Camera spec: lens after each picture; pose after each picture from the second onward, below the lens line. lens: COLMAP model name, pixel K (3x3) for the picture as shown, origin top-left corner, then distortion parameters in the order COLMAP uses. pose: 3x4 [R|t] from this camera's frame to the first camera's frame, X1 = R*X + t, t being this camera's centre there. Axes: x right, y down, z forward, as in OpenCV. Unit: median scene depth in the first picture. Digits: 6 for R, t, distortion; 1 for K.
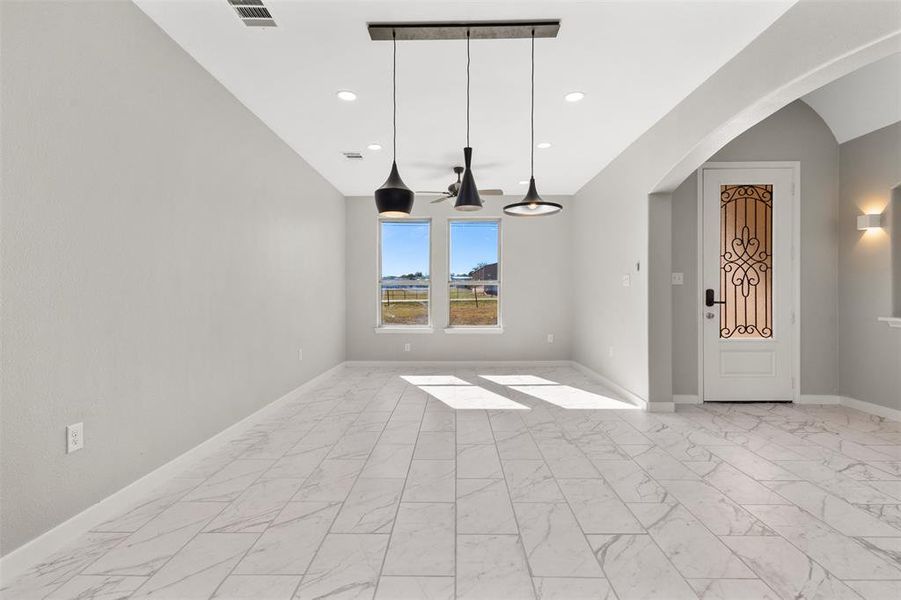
lens RADIAL K [[422.8, 0, 450.1], [0, 422.8, 296.4], [0, 0, 1]] dist [0.015092, 0.000052]
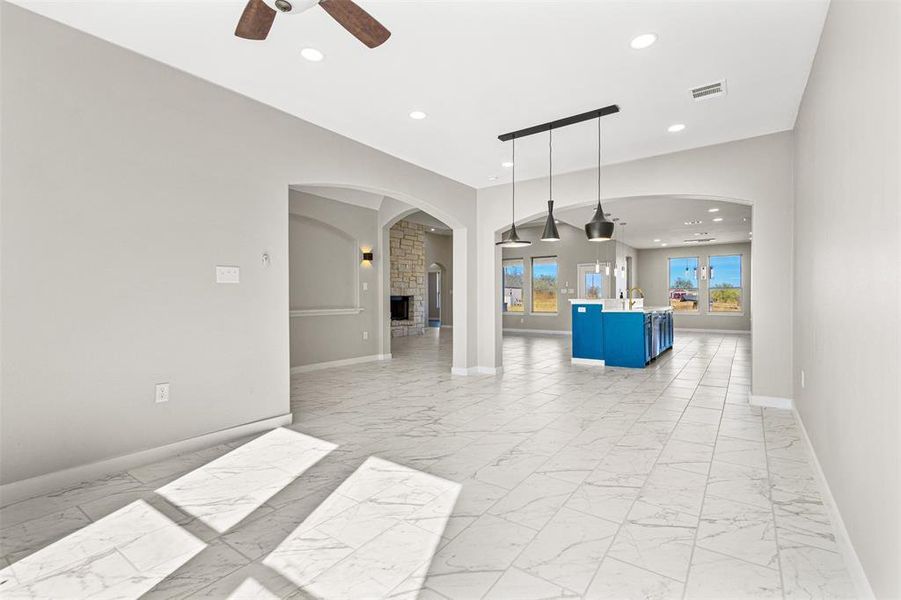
lens RADIAL K [[422.8, 0, 450.1], [0, 422.8, 296.4], [0, 0, 1]] dist [0.015092, 0.000052]
pose [[-0.825091, 0.002985, 0.564991, -0.409198], [0.003108, 0.999995, -0.000744, -0.001121], [-0.564991, 0.001142, -0.825096, 1.924901]]
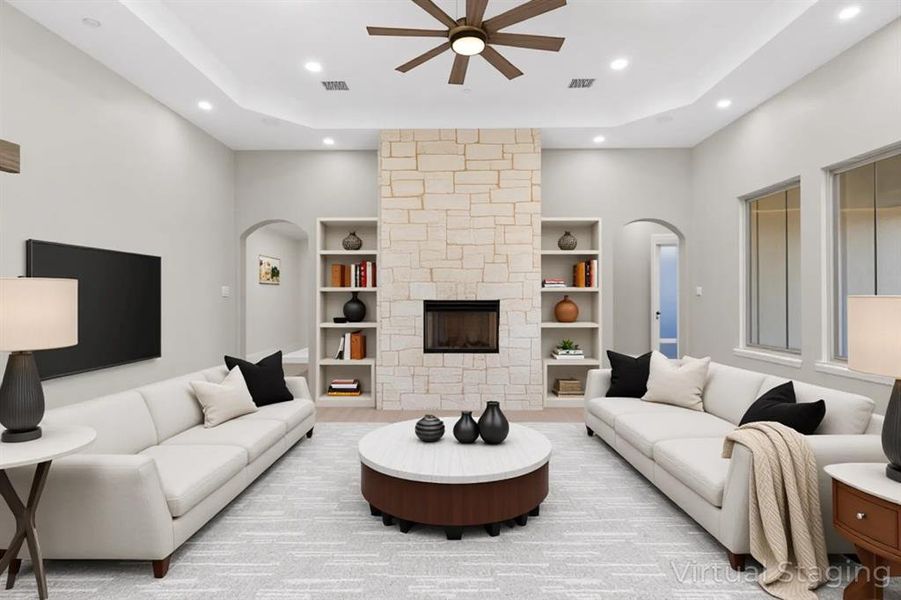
lens RADIAL K [[423.6, 0, 453.9], [0, 423.6, 296.0], [0, 0, 1]] dist [0.015583, -0.000070]
pose [[-0.002155, 0.000092, 0.999998, -0.341575], [0.001426, 0.999999, -0.000088, -0.003210], [-0.999997, 0.001426, -0.002155, 1.689632]]
